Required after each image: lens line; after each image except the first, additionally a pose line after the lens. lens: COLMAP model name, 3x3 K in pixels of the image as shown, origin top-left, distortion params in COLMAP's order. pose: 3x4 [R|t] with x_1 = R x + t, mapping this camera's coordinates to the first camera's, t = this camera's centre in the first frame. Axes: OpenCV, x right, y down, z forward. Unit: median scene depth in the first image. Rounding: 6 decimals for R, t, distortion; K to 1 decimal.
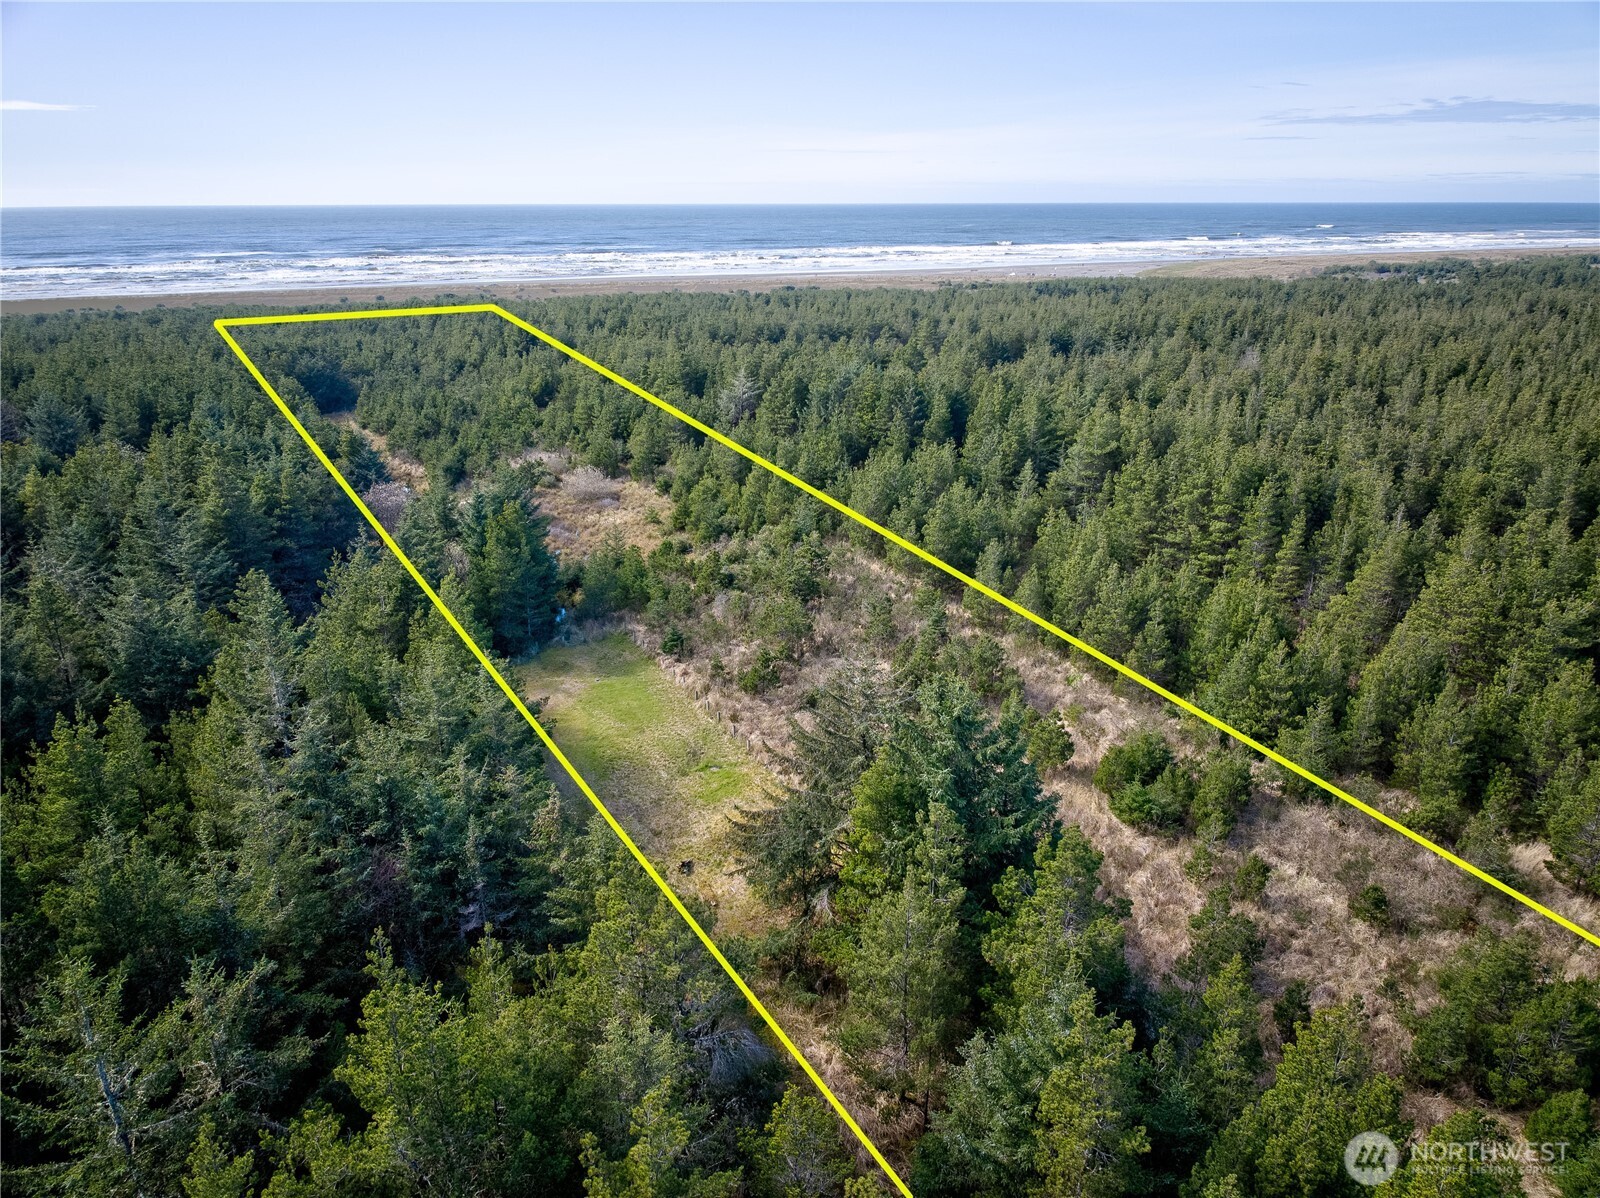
lens RADIAL K [[1104.0, 0, 804.2], [0, 1104.0, 547.0], [0, 0, 1]] dist [0.011305, 0.000322]
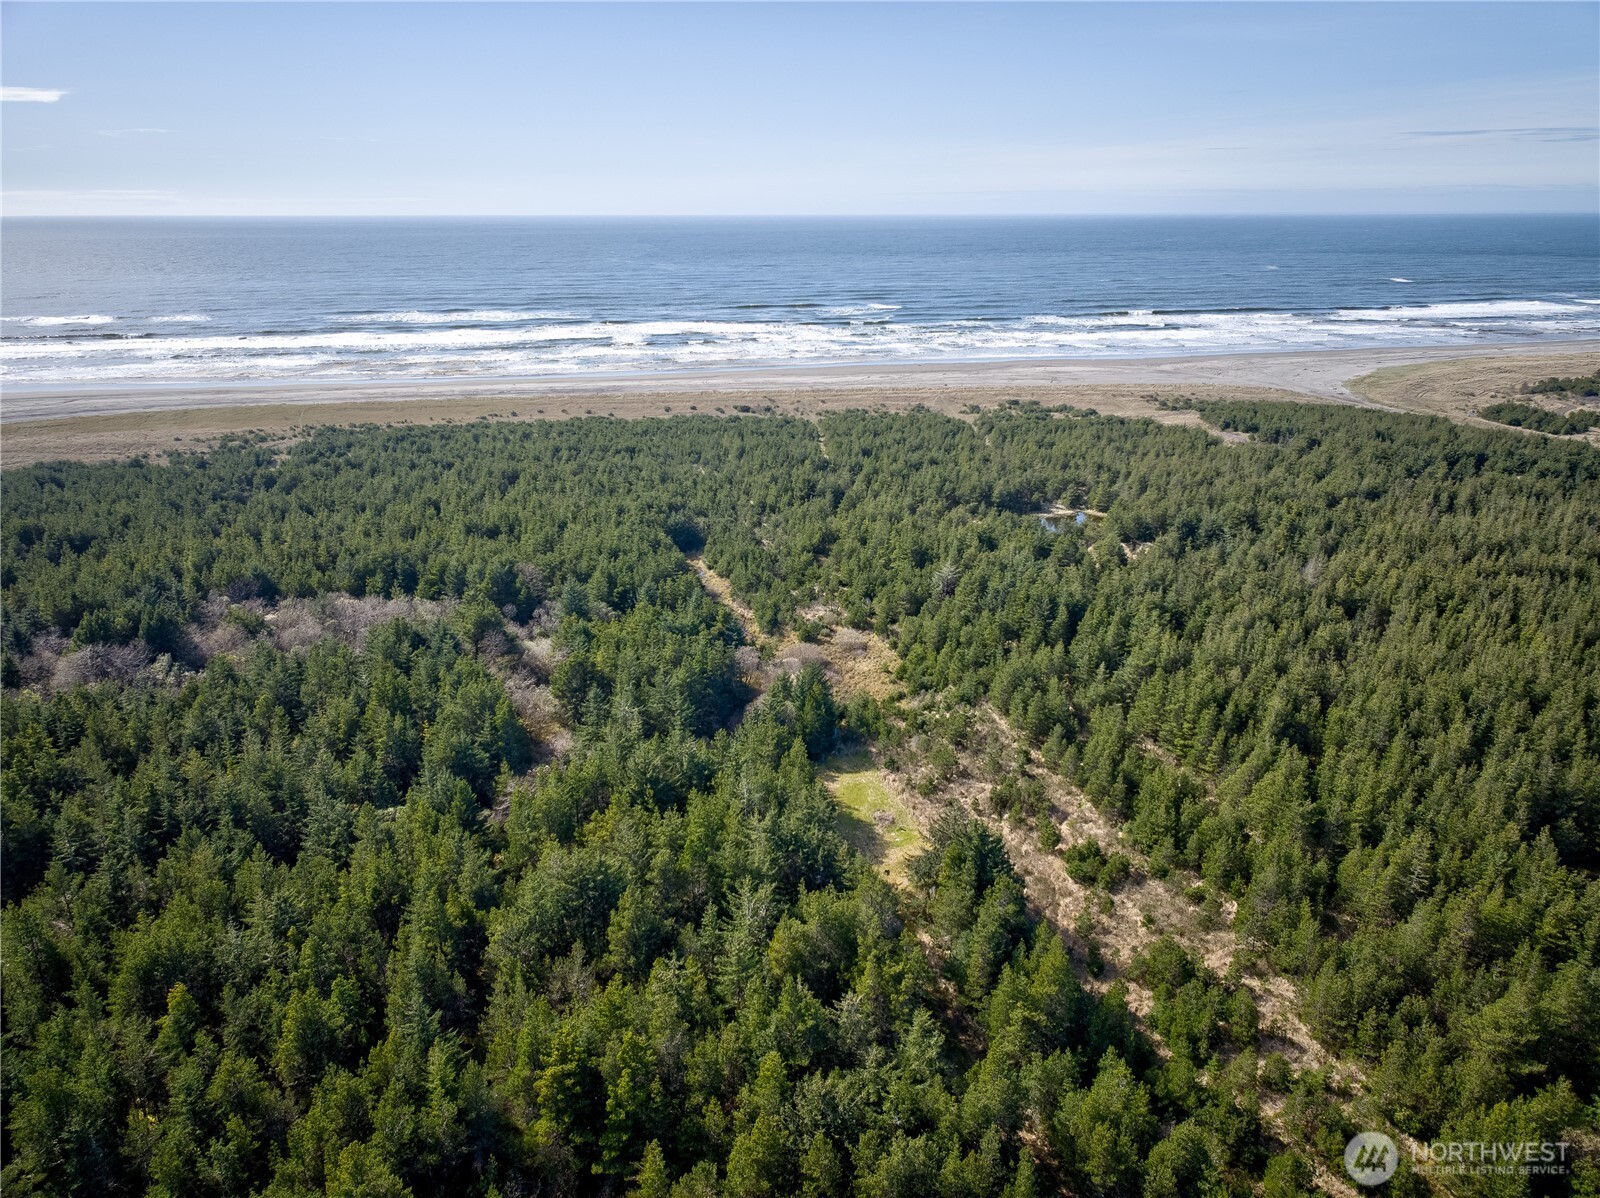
lens RADIAL K [[1104.0, 0, 804.2], [0, 1104.0, 547.0], [0, 0, 1]] dist [0.011305, 0.000322]
pose [[0.975278, 0.067344, -0.210470, 0.140750], [-0.068122, 0.997671, 0.003559, -0.330773], [0.210220, 0.010867, 0.977594, -1.121596]]
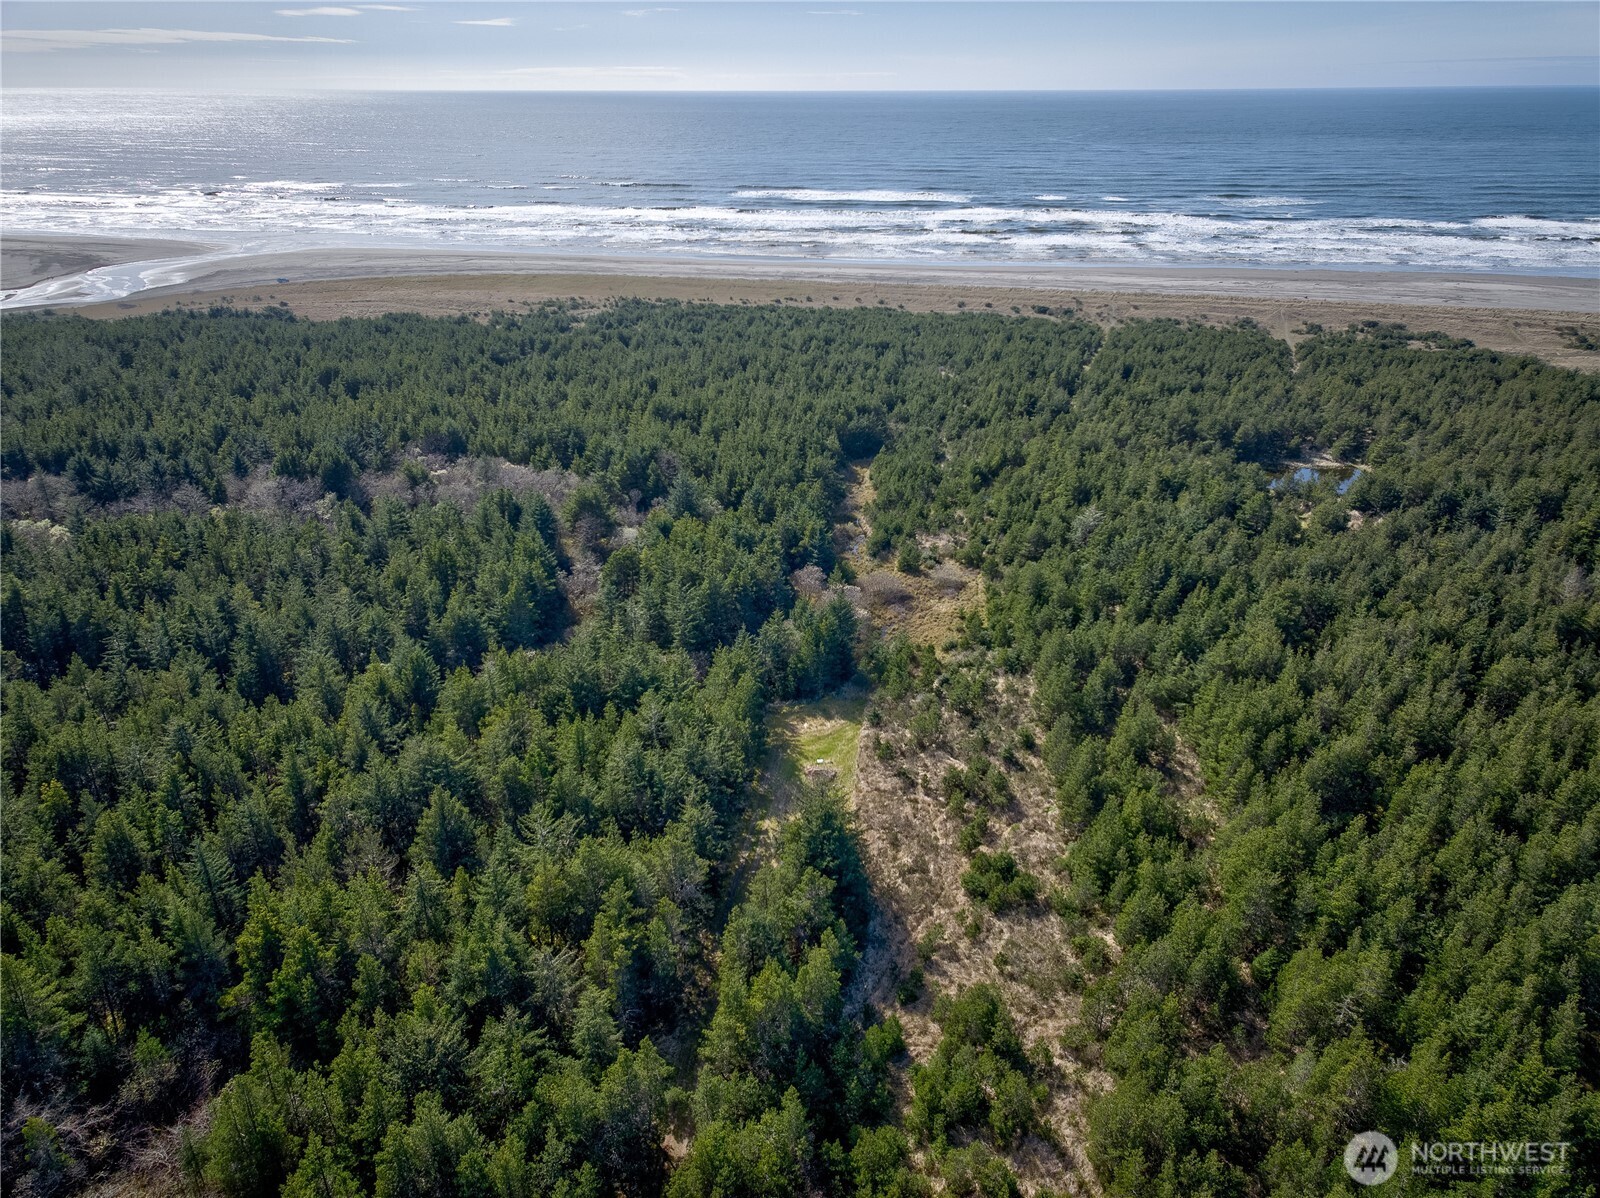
lens RADIAL K [[1092.2, 0, 800.0], [0, 1092.2, 599.0], [0, 0, 1]] dist [0.026238, -0.001809]
pose [[0.812935, 0.250015, -0.525956, 0.750892], [-0.174749, 0.966261, 0.189217, -0.462792], [0.555518, -0.061911, 0.829197, -0.639370]]
